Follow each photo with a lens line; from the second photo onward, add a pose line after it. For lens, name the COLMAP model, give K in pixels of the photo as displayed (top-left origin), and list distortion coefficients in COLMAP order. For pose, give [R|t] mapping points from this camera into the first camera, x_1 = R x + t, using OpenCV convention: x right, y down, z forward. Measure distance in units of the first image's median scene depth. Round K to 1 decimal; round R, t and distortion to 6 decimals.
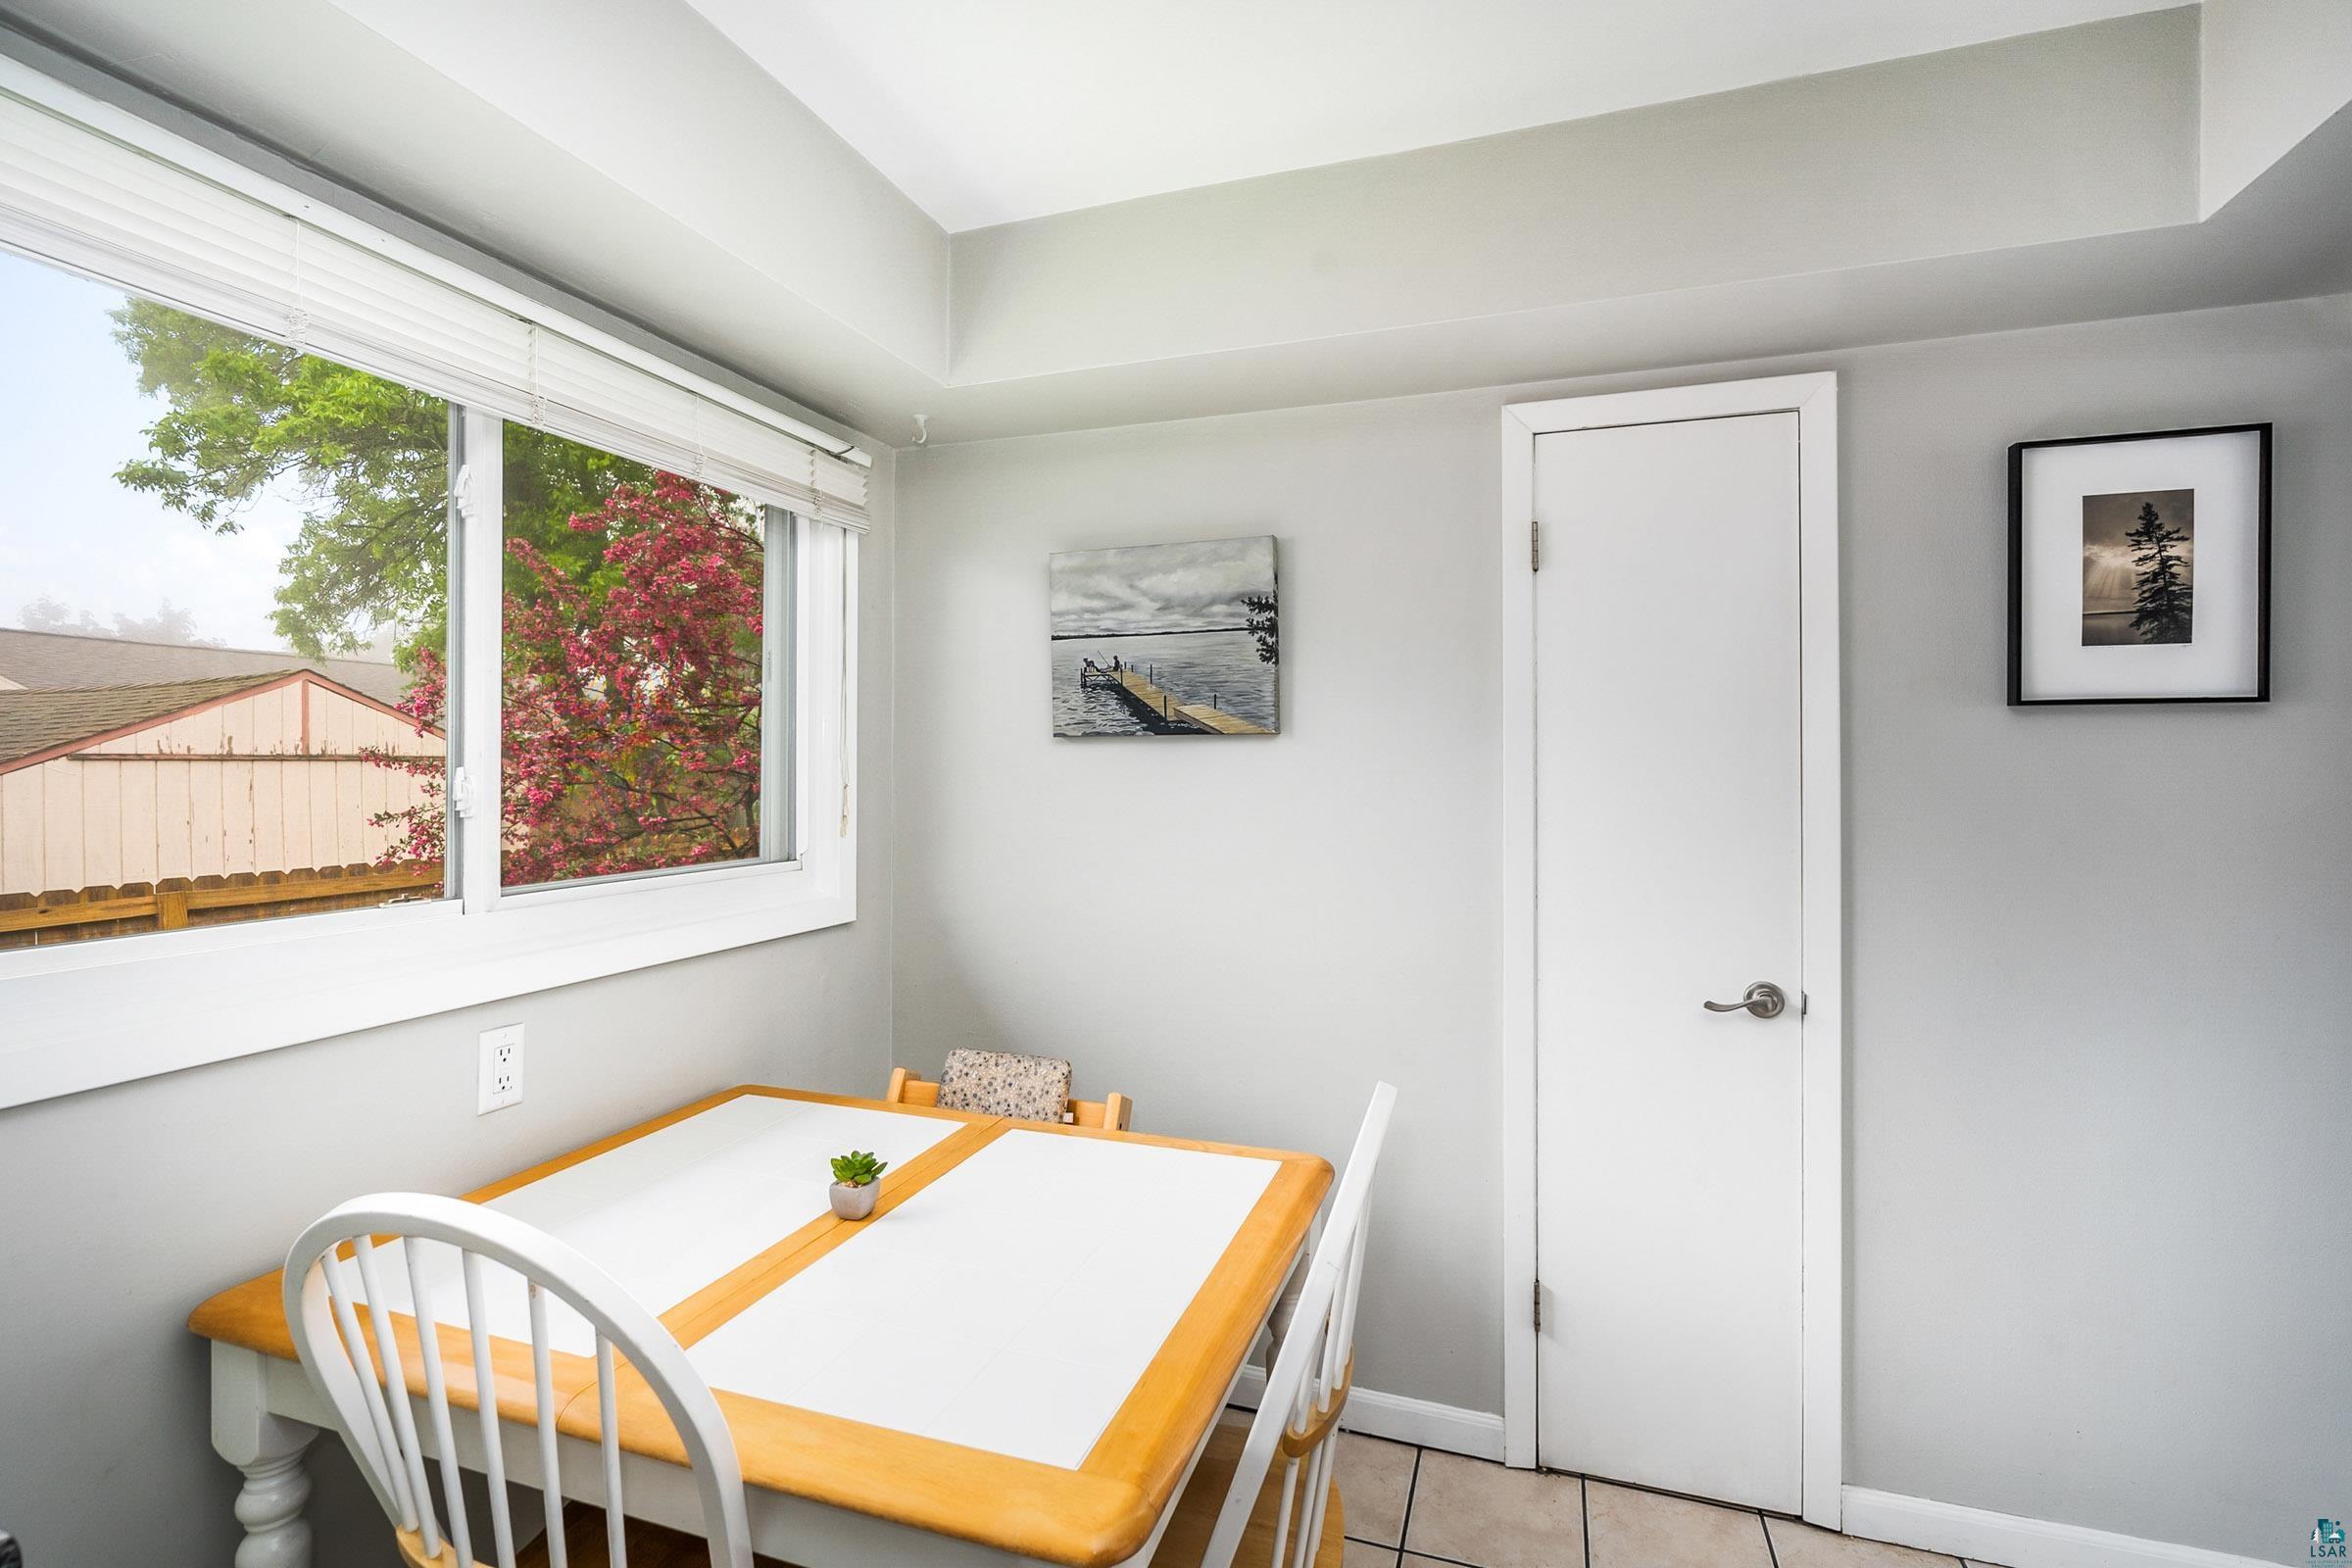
lens RADIAL K [[1074.4, 0, 1176.0], [0, 1074.4, 784.0], [0, 0, 1]] dist [-0.004303, 0.000334]
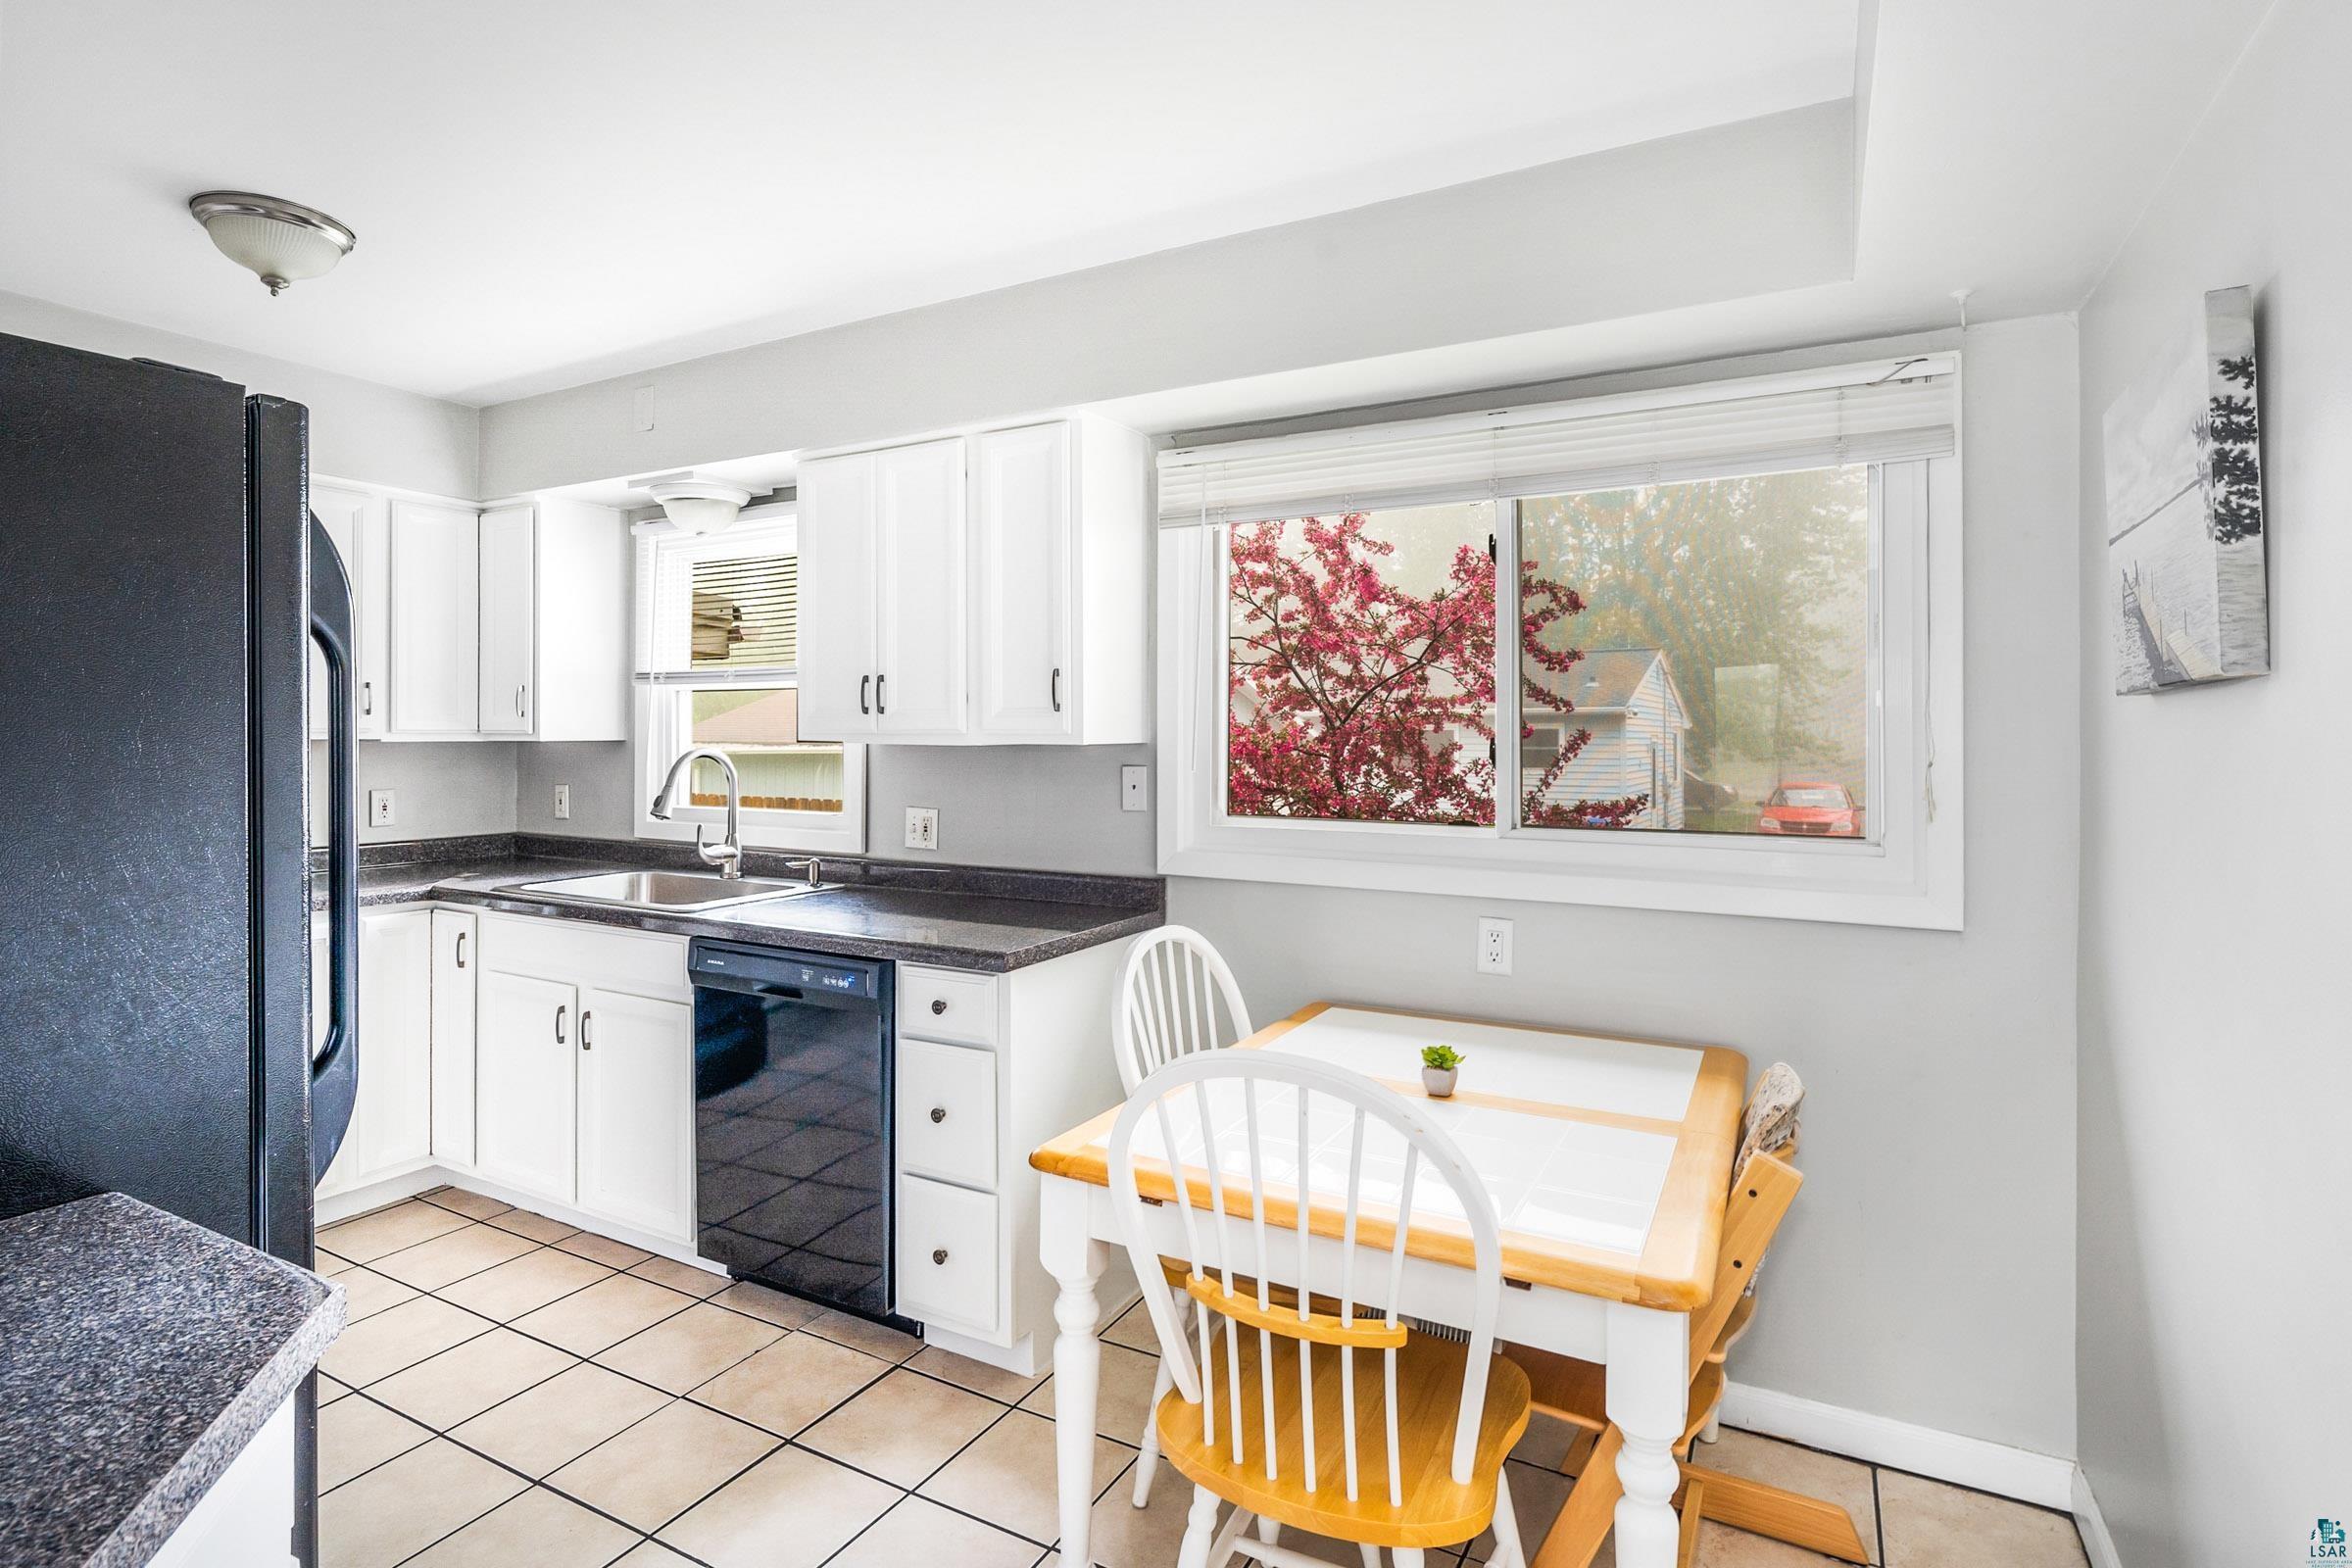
lens RADIAL K [[1180.3, 0, 1178.3], [0, 1180.3, 724.2], [0, 0, 1]] dist [-0.002115, -0.000233]
pose [[-0.167597, -0.011192, -0.985792, 0.726852], [-0.019501, 0.999778, -0.008035, -0.009549], [0.985663, 0.017878, -0.167778, 0.602747]]
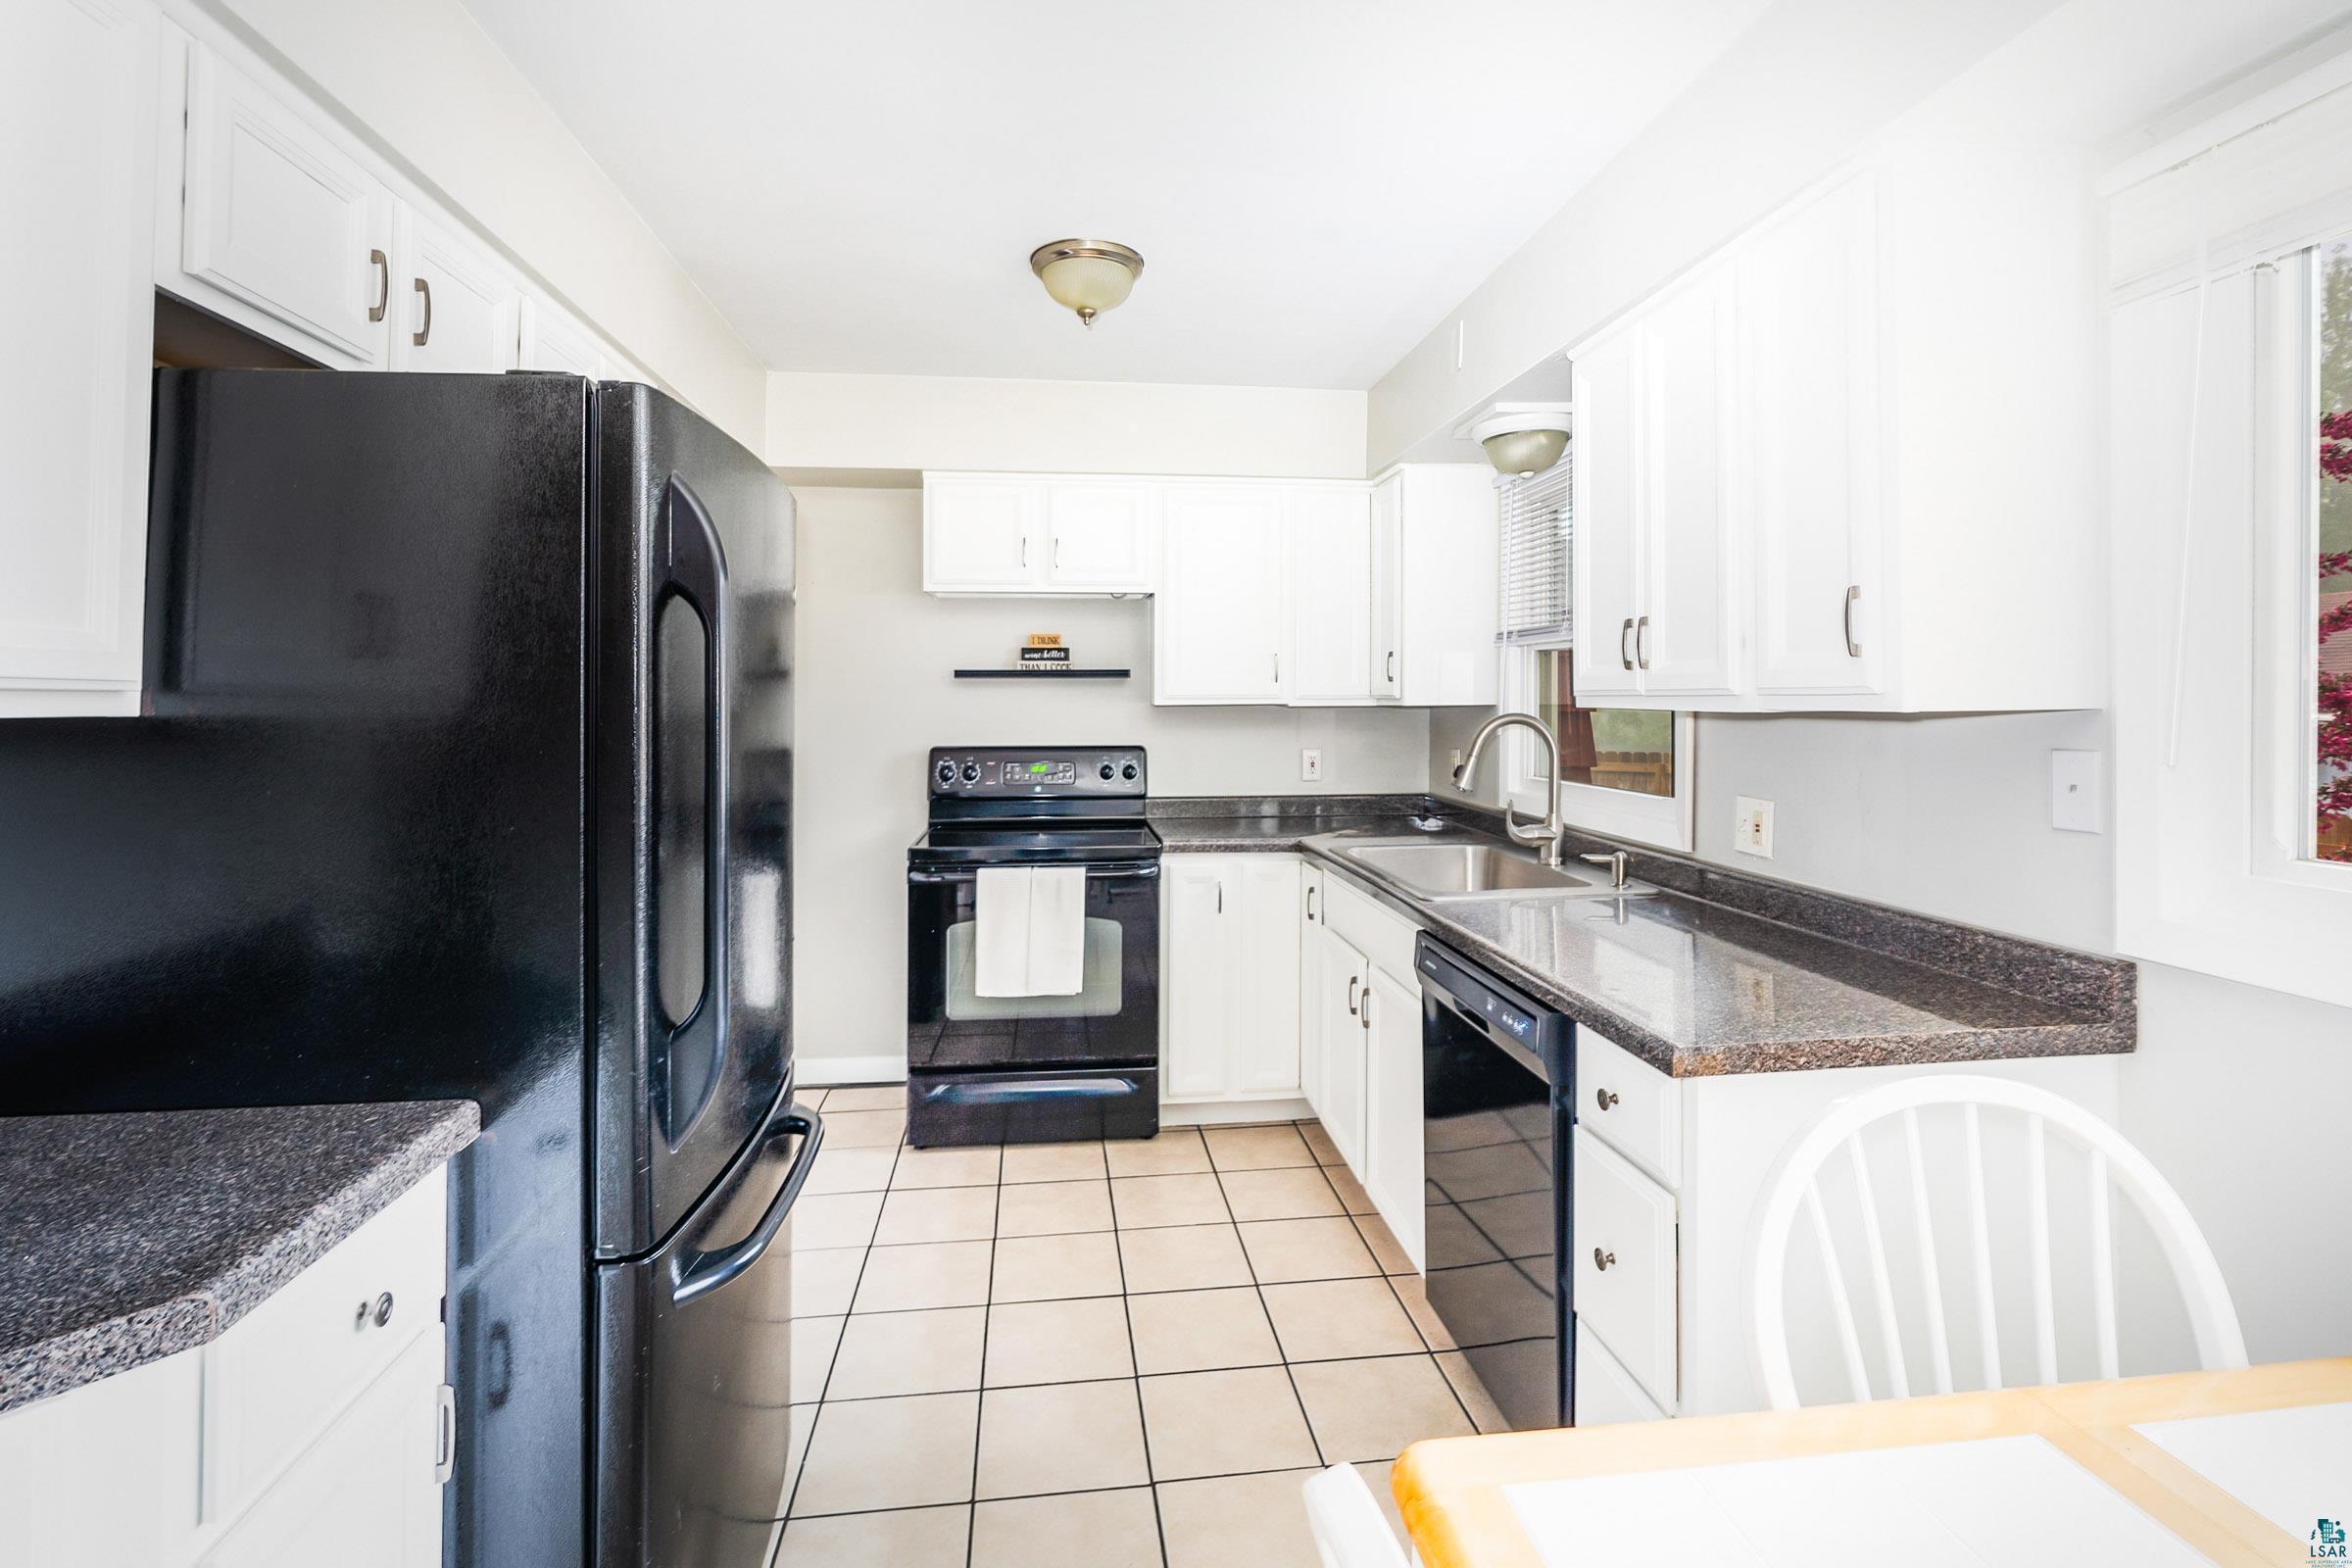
lens RADIAL K [[1109.2, 0, 1168.6], [0, 1109.2, 697.5], [0, 0, 1]] dist [0.002063, 0.000356]
pose [[-0.897461, -0.001279, -0.441092, 0.236905], [-0.007450, 0.999897, 0.012257, -0.009781], [0.441031, 0.014286, -0.897378, 0.705717]]
